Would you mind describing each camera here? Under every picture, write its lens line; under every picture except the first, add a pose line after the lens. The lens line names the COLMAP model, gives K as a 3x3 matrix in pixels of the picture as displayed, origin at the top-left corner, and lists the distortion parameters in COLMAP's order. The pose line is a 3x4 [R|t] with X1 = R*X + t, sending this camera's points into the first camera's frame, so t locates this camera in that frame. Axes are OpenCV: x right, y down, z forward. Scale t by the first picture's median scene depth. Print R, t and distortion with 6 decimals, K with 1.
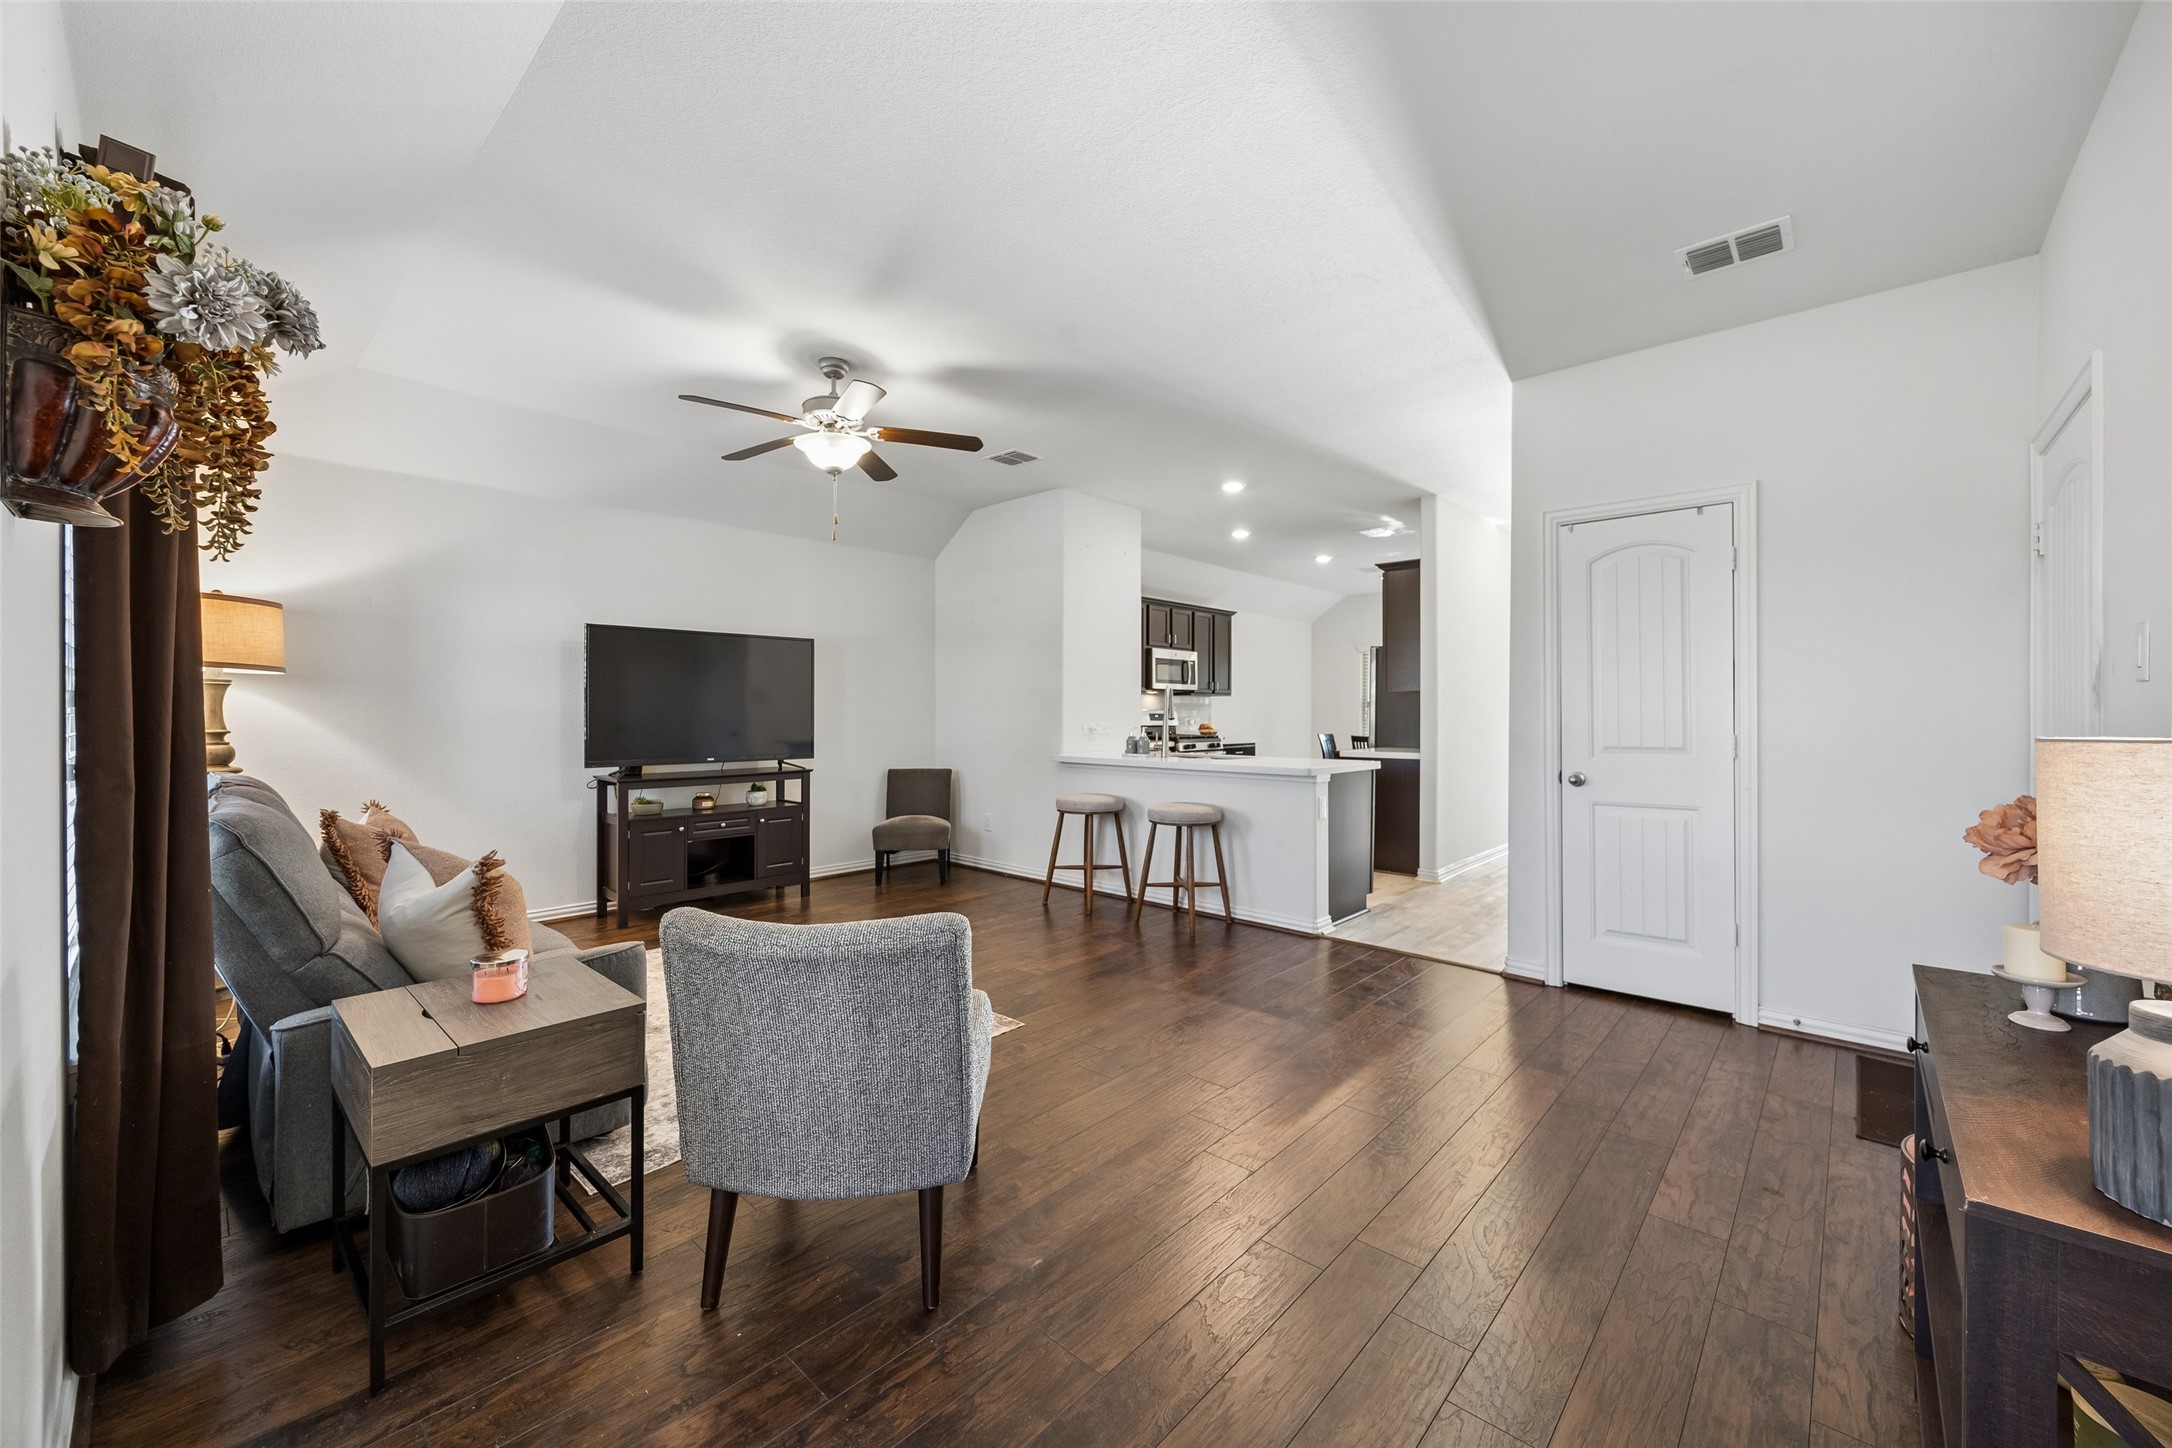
lens RADIAL K [[840.7, 0, 1097.4], [0, 840.7, 711.2], [0, 0, 1]] dist [0.000460, 0.000000]
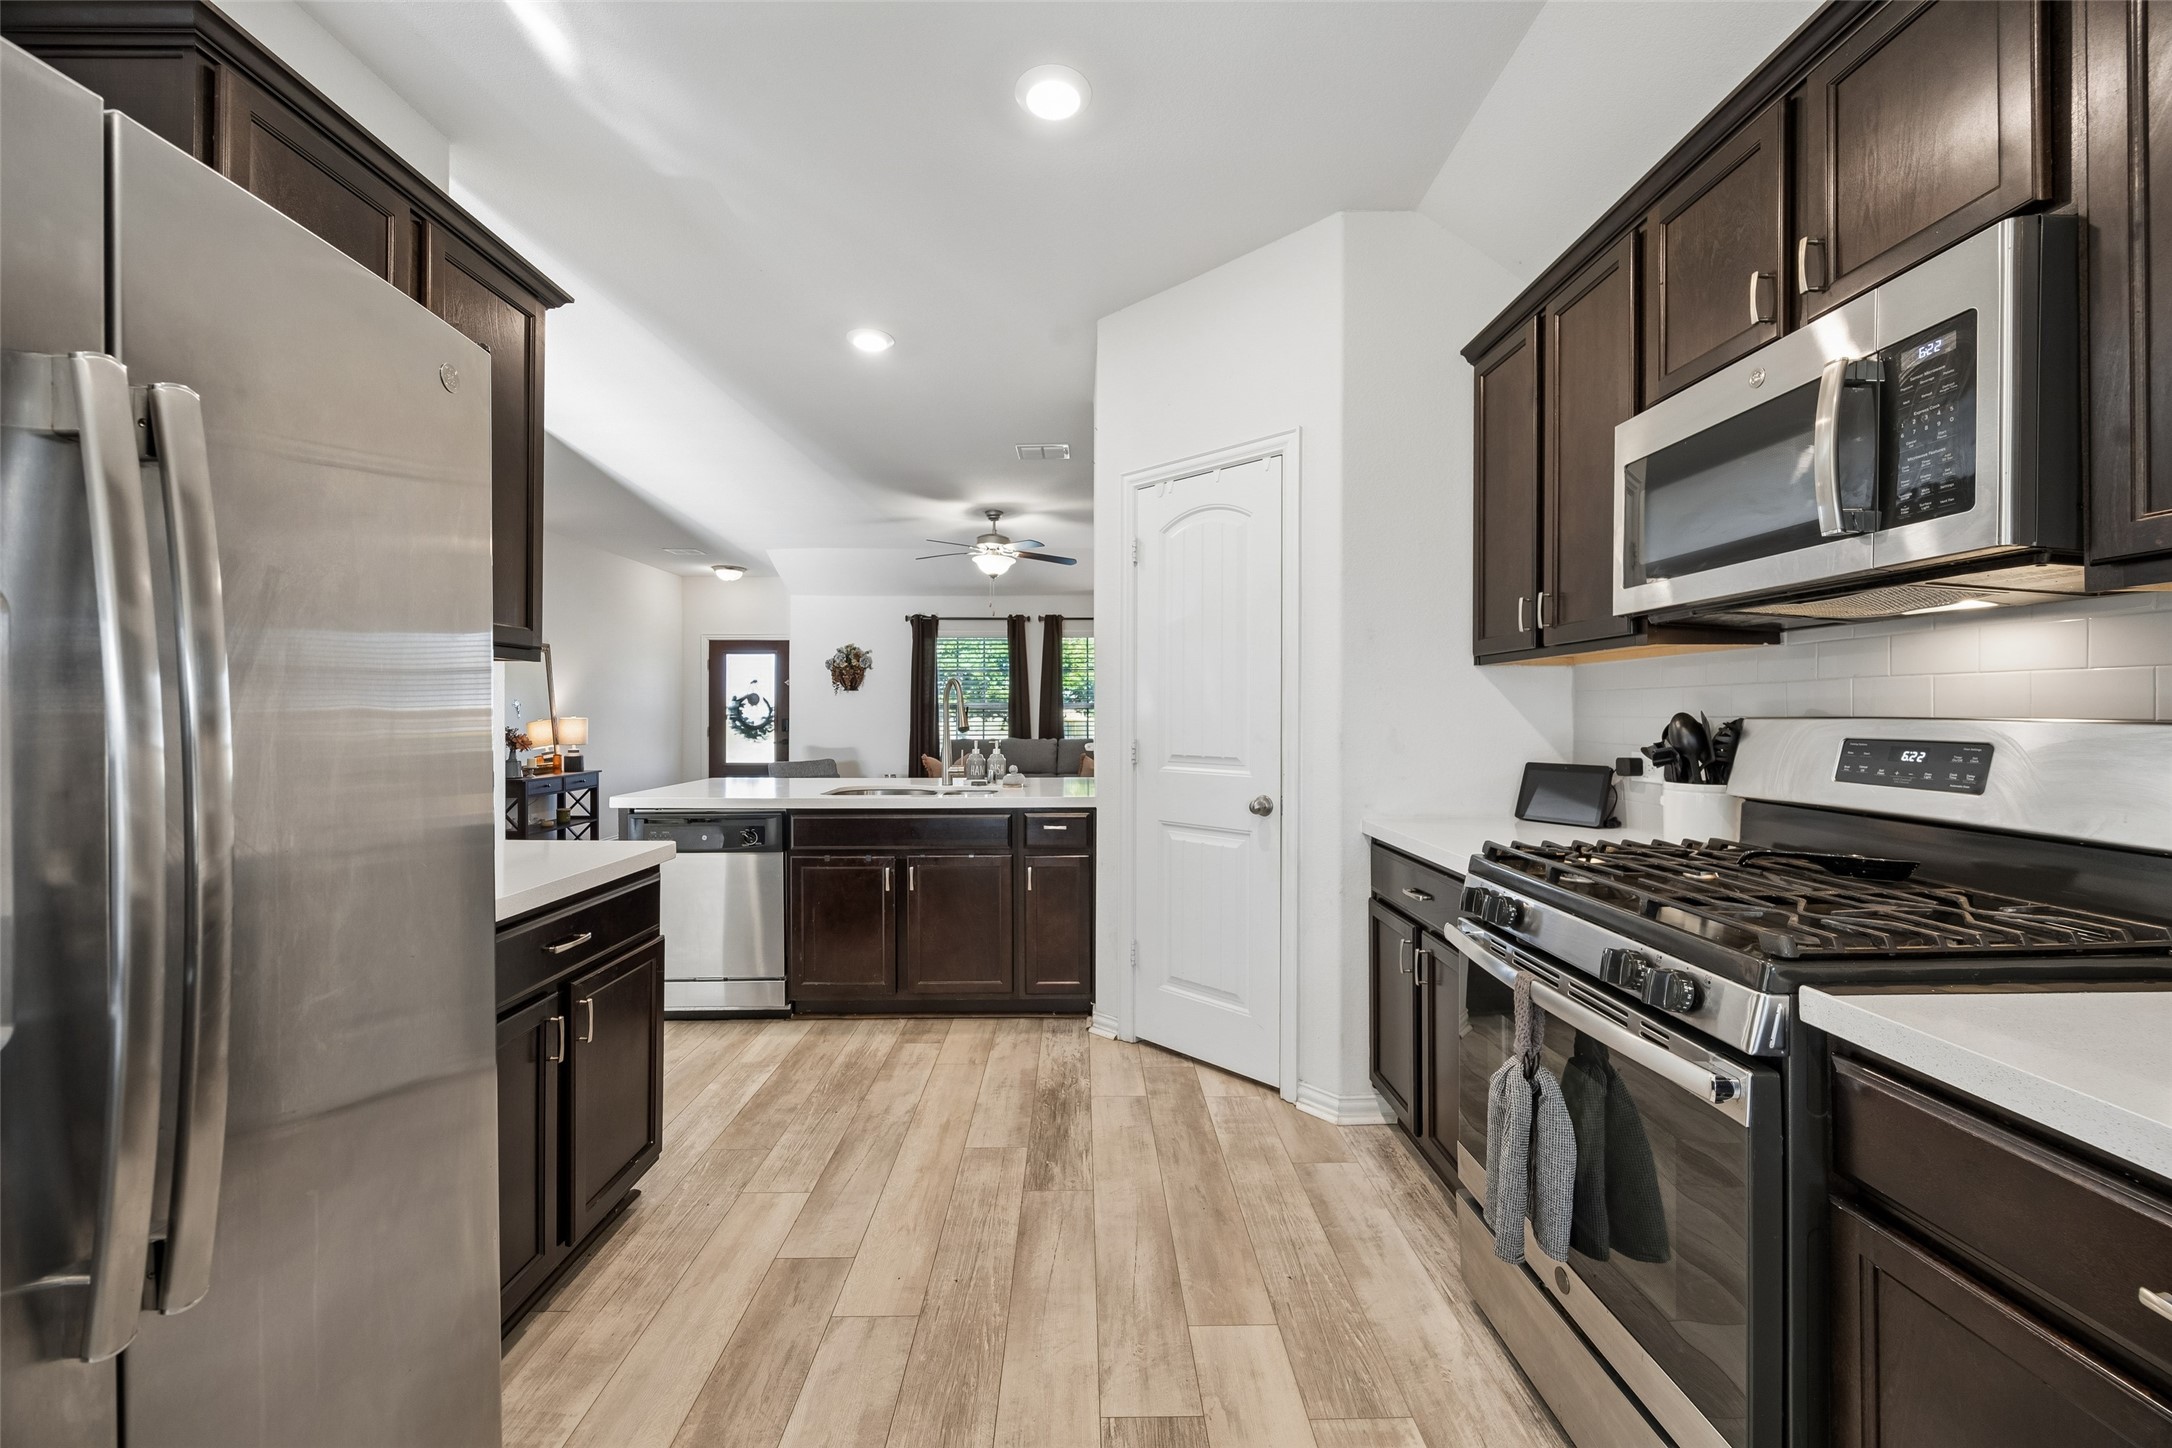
lens RADIAL K [[840.7, 0, 1085.2], [0, 840.7, 715.3], [0, 0, 1]] dist [0.000460, 0.000000]
pose [[-0.744279, 0.001485, -0.667867, 0.446164], [0.000426, 0.999998, 0.001749, -0.003784], [0.667869, 0.001018, -0.744278, 1.551440]]
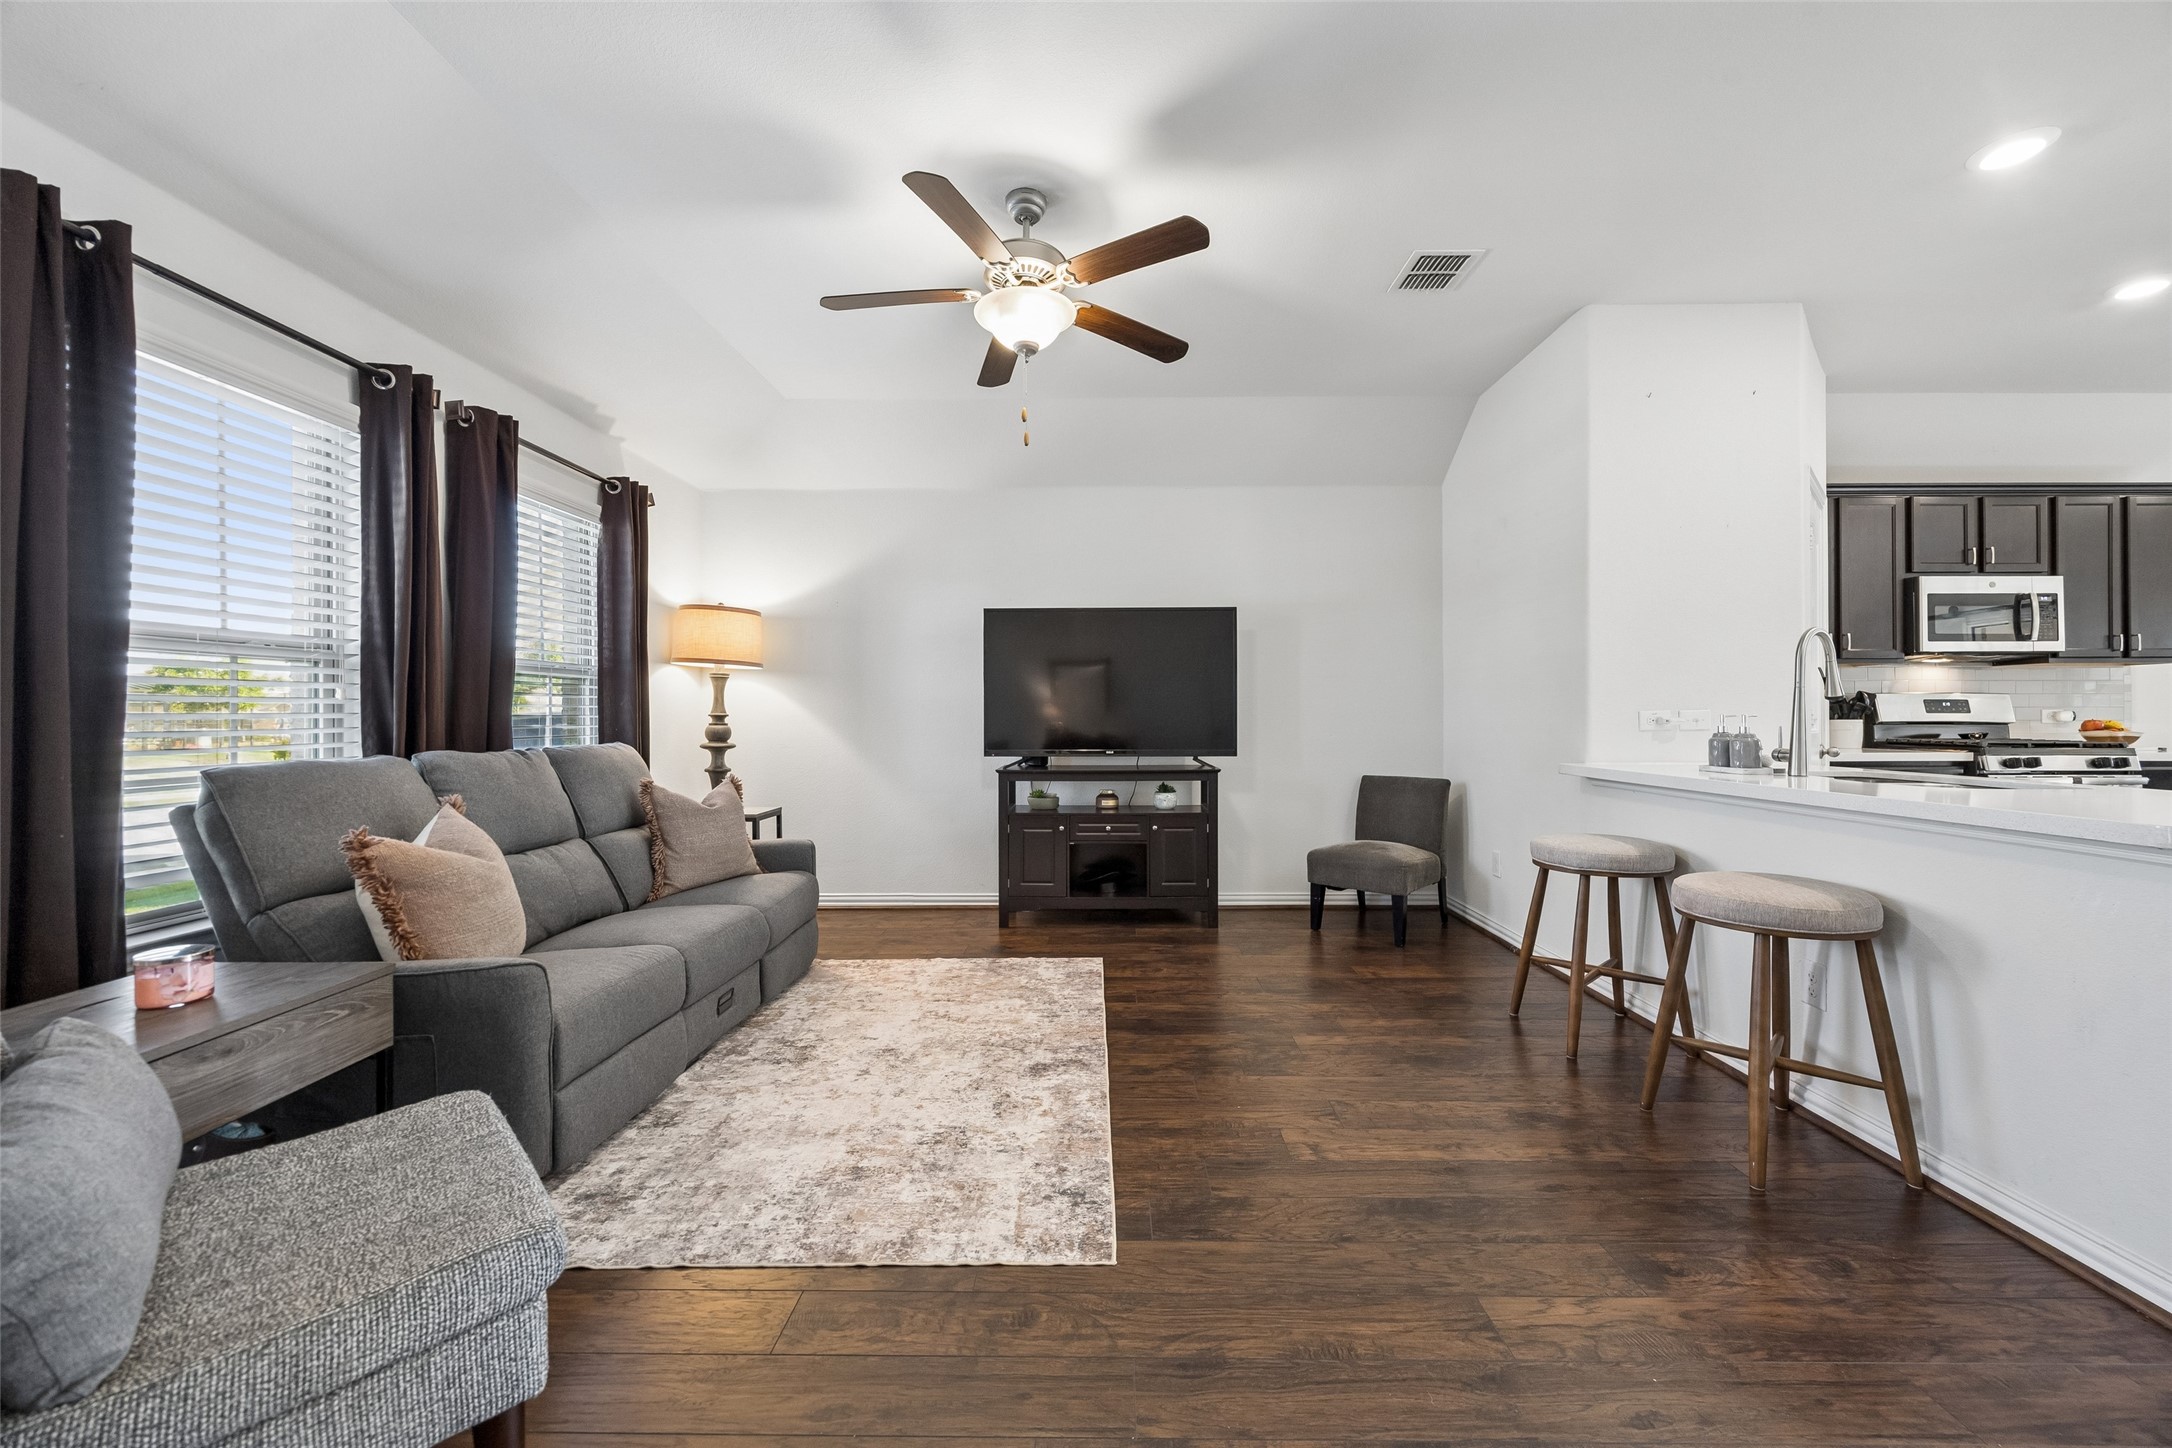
lens RADIAL K [[840.7, 0, 1090.5], [0, 840.7, 713.8], [0, 0, 1]] dist [0.000460, 0.000000]
pose [[0.663243, -0.006344, -0.748378, 0.168696], [0.003389, 0.999979, -0.005473, 0.019773], [0.748397, 0.001094, 0.663250, 0.366082]]
